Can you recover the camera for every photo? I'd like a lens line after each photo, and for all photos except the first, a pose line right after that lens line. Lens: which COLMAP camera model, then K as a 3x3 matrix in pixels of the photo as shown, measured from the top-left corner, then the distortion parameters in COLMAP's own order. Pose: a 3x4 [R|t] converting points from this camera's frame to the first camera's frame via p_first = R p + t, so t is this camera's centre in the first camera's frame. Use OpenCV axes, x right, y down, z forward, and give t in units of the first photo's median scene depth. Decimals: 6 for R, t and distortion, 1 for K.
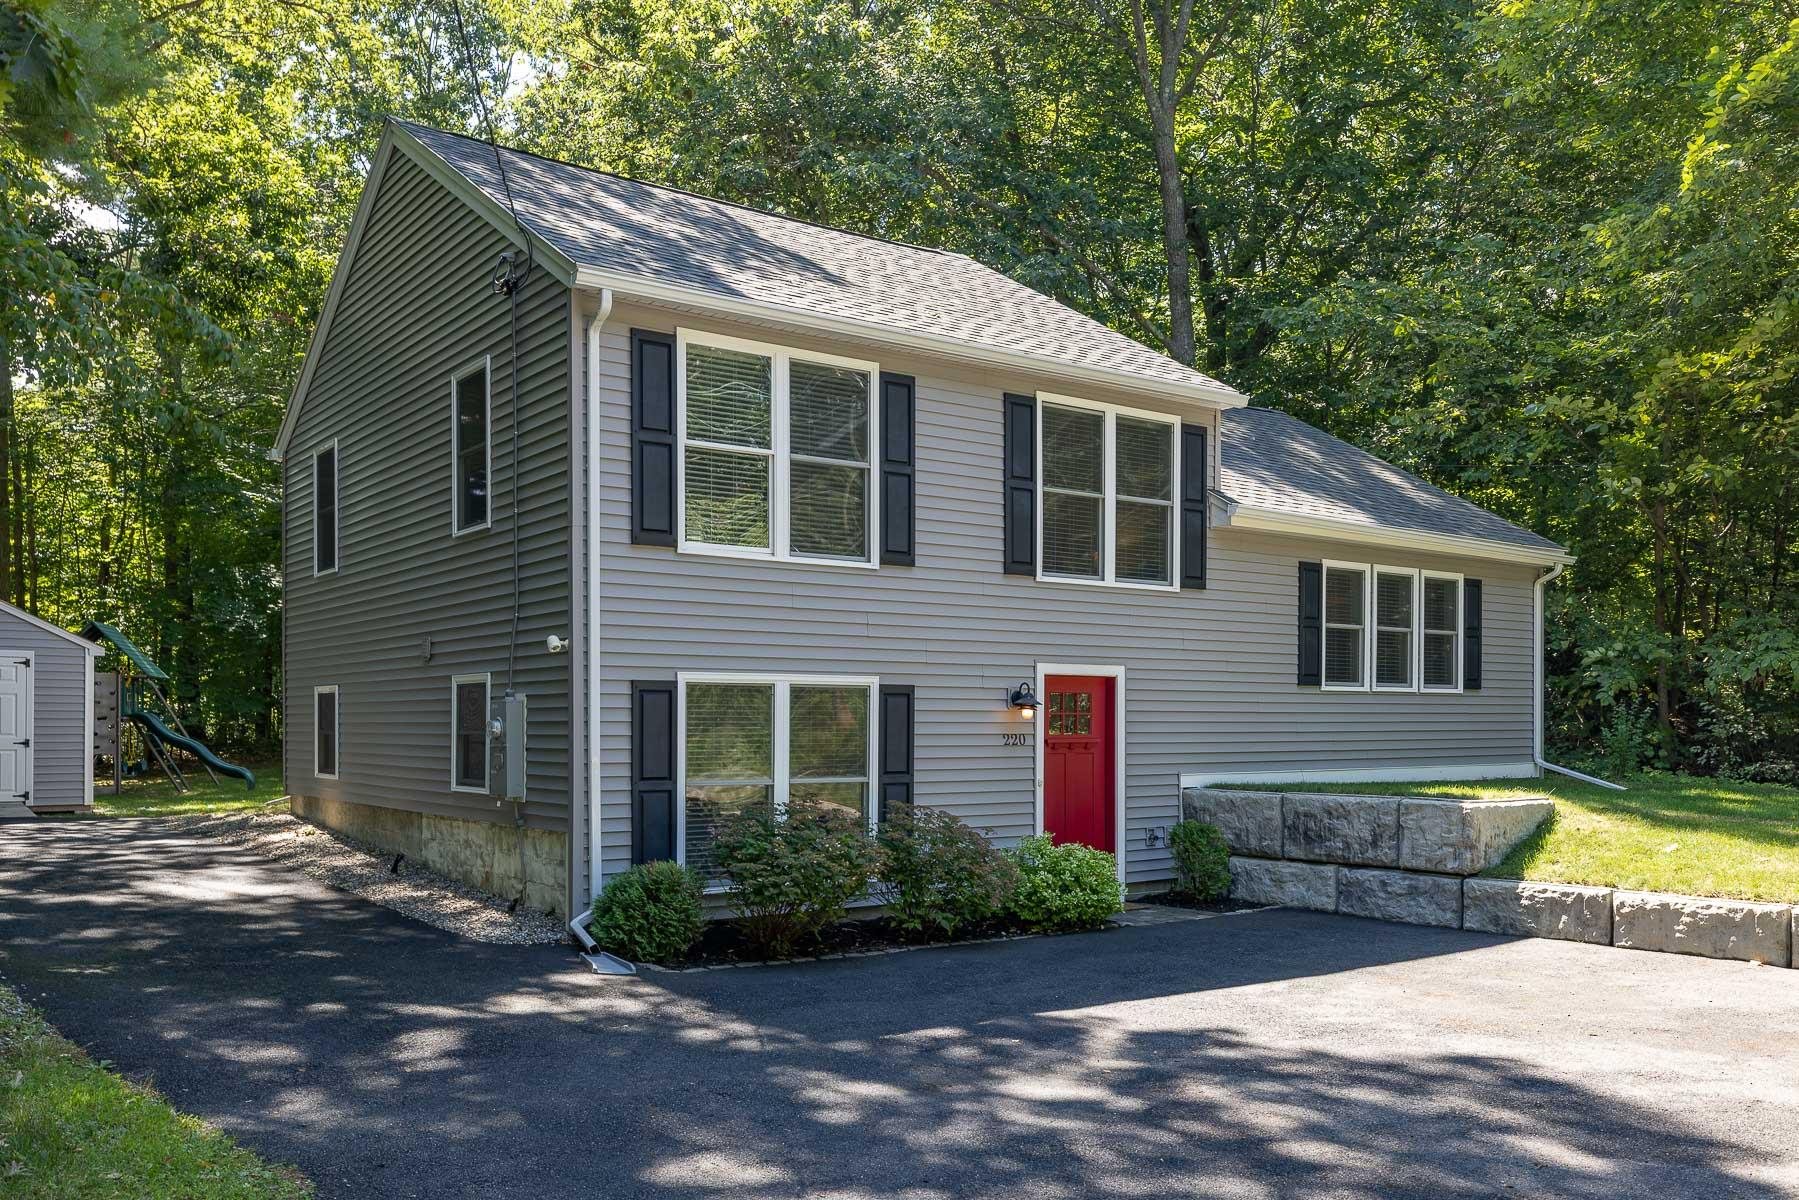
lens RADIAL K [[1507.1, 0, 876.3], [0, 1507.1, 699.6], [0, 0, 1]] dist [-0.010020, 0.014218]
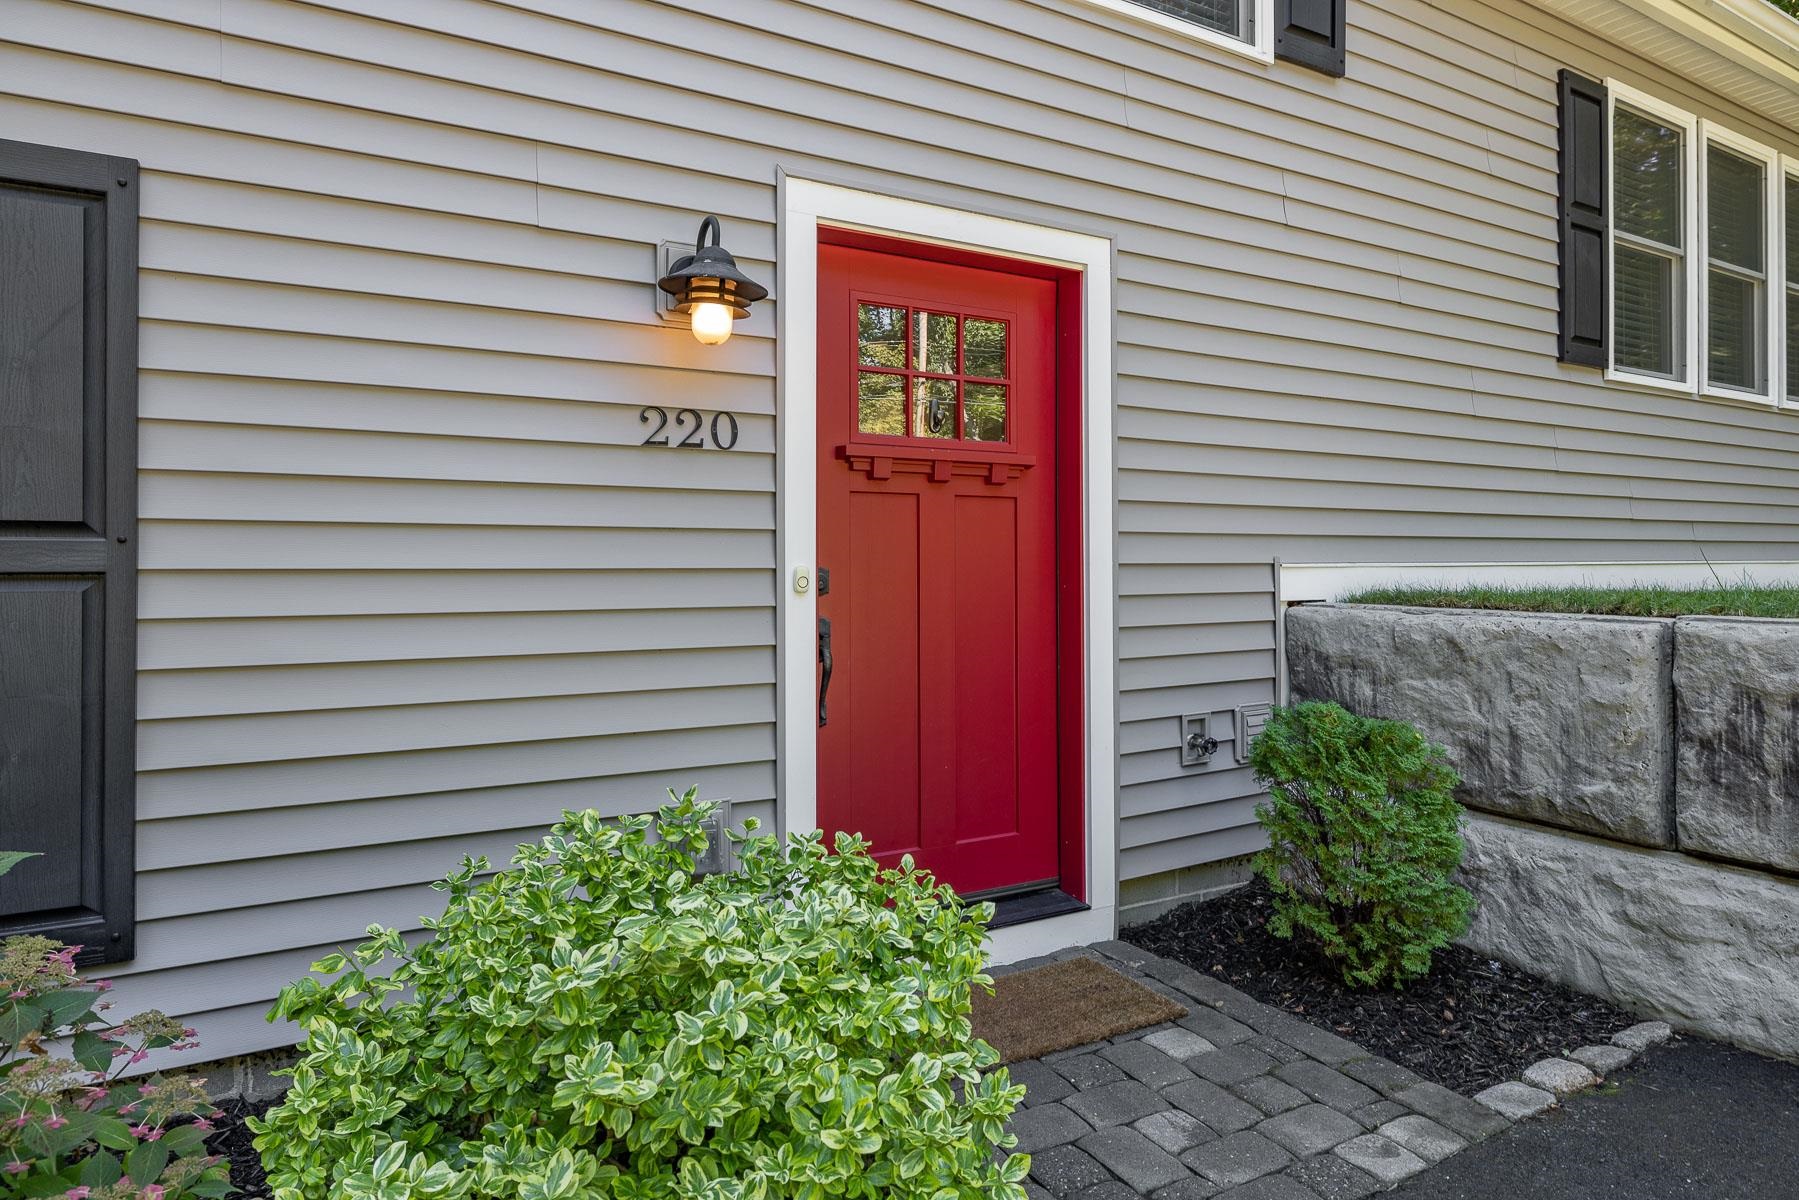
lens RADIAL K [[998.0, 0, 869.6], [0, 998.0, 541.4], [0, 0, 1]] dist [-0.002349, -0.000346]
pose [[0.987529, -0.007330, -0.157266, 0.147136], [0.006480, 0.999962, -0.005914, 0.046616], [0.157303, 0.004822, 0.987539, 0.774130]]
